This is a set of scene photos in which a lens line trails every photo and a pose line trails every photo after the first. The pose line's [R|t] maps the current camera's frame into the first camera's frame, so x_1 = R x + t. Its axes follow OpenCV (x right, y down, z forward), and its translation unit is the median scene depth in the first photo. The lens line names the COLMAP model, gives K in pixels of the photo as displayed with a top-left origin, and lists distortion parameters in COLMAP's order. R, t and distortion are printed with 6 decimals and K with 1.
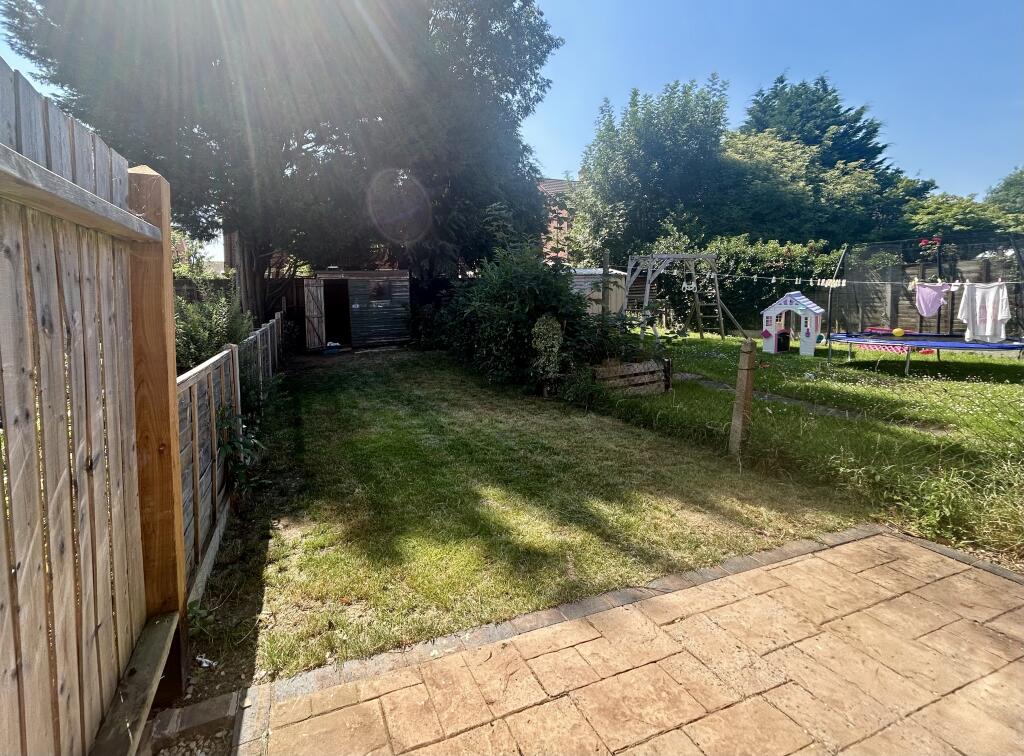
lens RADIAL K [[461.1, 0, 457.2], [0, 461.1, 330.8], [0, 0, 1]] dist [0.001597, 0.000806]
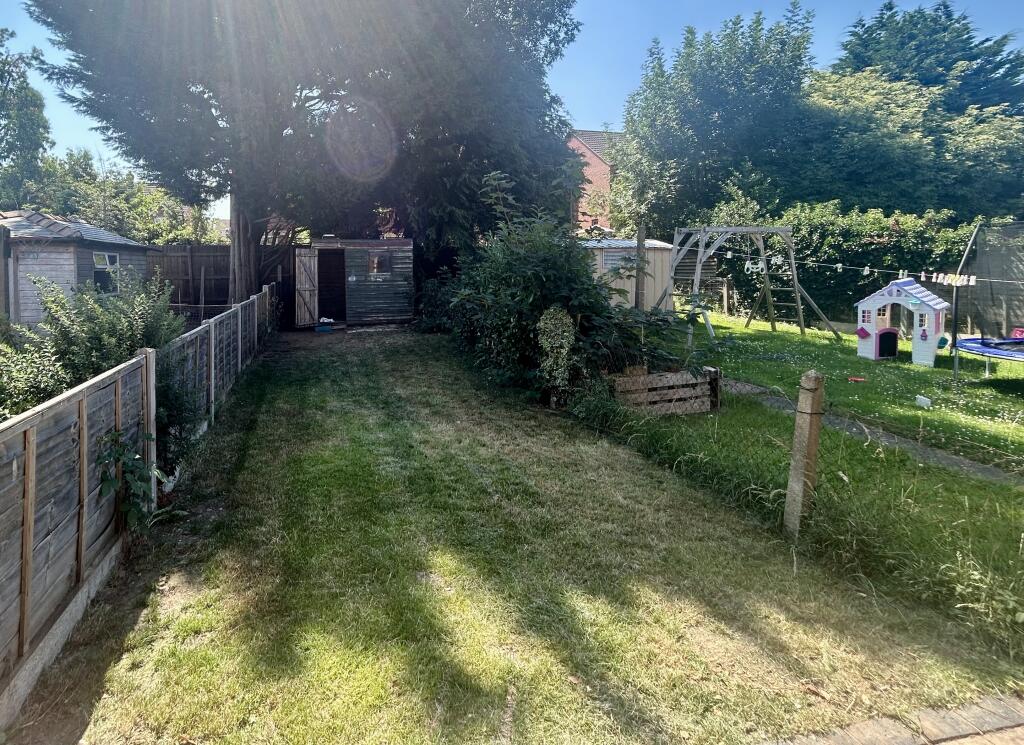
lens RADIAL K [[511.2, 0, 411.7], [0, 511.2, 273.7], [0, 0, 1]] dist [0.005732, -0.001549]
pose [[0.989132, 0.024082, -0.145047, 0.048787], [-0.030625, 0.998604, -0.043044, -0.030771], [0.143808, 0.047018, 0.988488, 0.044168]]
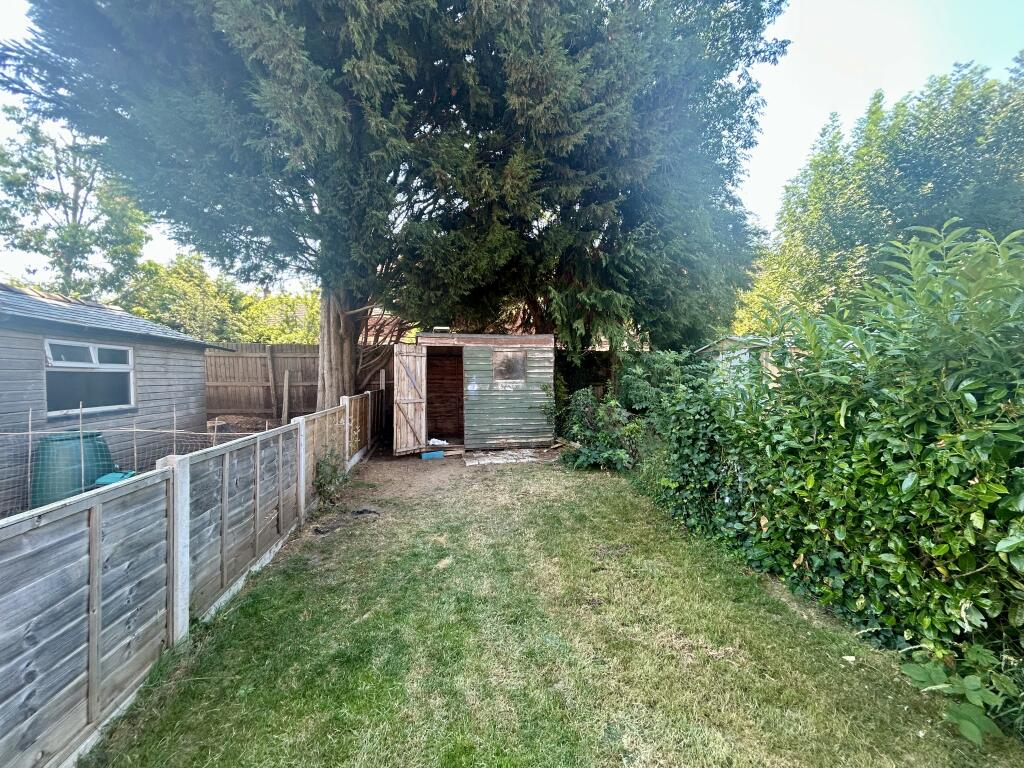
lens RADIAL K [[411.6, 0, 514.9], [0, 411.6, 383.4], [0, 0, 1]] dist [-0.001132, -0.000033]
pose [[0.988506, 0.033097, -0.147512, -0.094456], [-0.039718, 0.998321, -0.042169, -0.047035], [0.145869, 0.047543, 0.988161, 0.544792]]
